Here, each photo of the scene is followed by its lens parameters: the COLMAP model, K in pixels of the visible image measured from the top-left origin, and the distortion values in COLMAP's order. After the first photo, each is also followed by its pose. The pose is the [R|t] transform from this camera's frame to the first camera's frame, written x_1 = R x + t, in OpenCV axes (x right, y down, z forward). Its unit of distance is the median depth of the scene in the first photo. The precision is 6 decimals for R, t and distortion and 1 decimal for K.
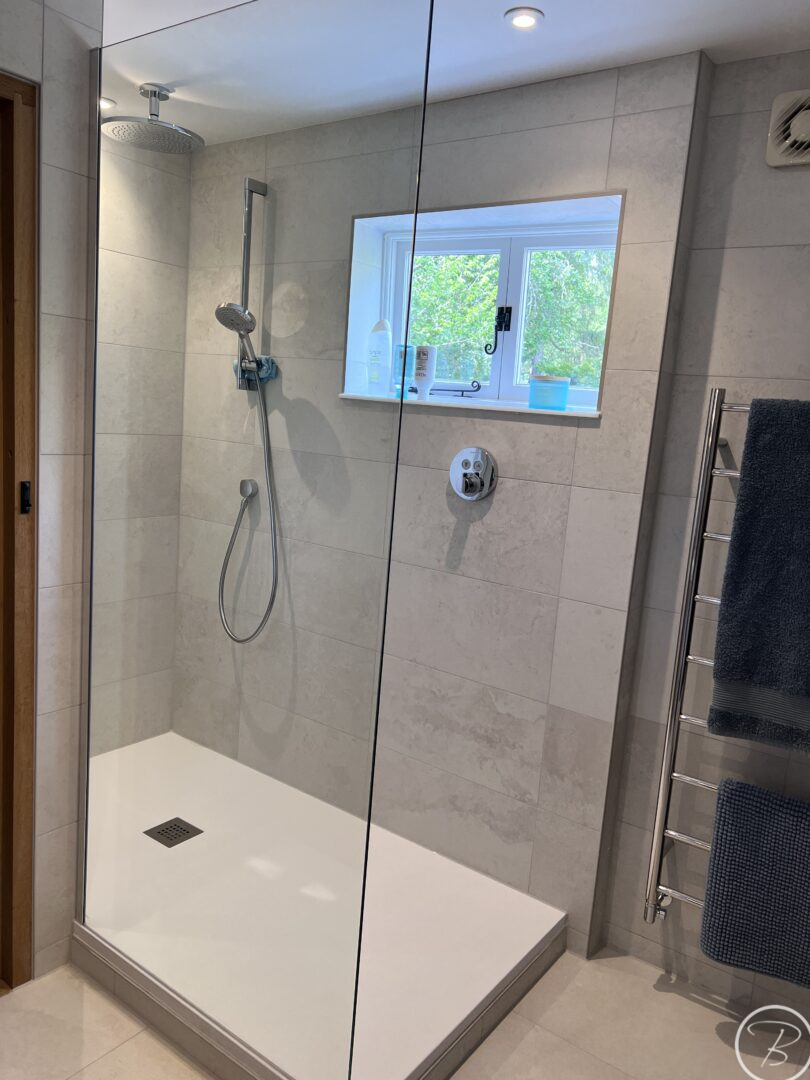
lens RADIAL K [[812.6, 0, 410.4], [0, 812.6, 537.2], [0, 0, 1]] dist [0.058146, -0.071626]
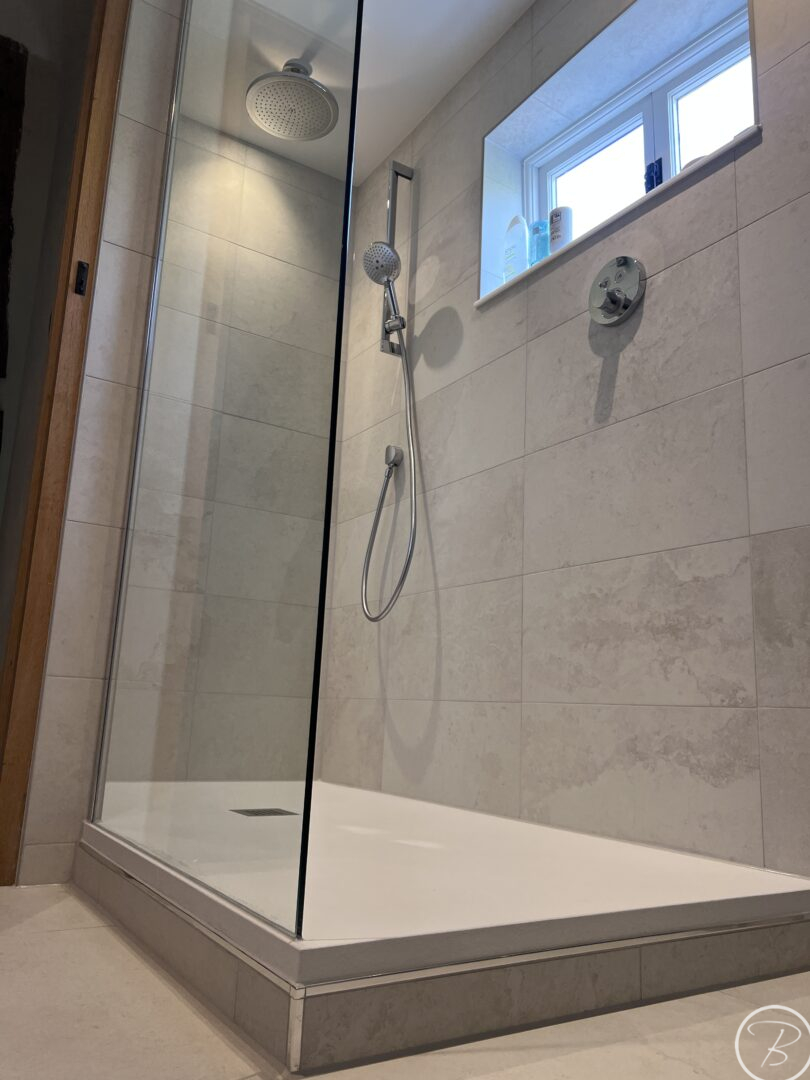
lens RADIAL K [[812.6, 0, 403.4], [0, 812.6, 546.5], [0, 0, 1]] dist [0.058146, -0.071626]
pose [[0.936284, -0.105919, -0.334892, 0.124855], [-0.026240, 0.929692, -0.367402, 0.450328], [0.350261, 0.352781, 0.867677, 0.329465]]
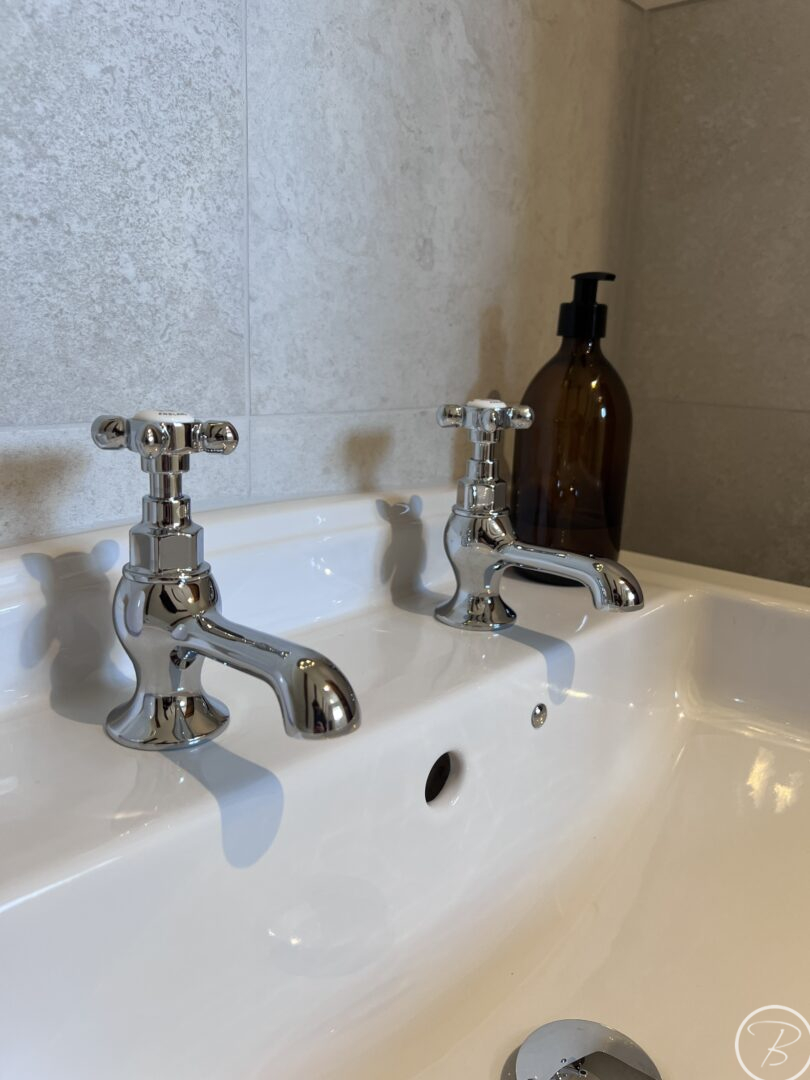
lens RADIAL K [[812.6, 0, 399.0], [0, 812.6, 539.3], [0, 0, 1]] dist [0.058146, -0.071626]
pose [[0.116953, -0.302453, 0.945962, -0.003005], [0.138407, 0.948167, 0.286046, -0.081936], [-0.983446, 0.097474, 0.152752, 0.873696]]
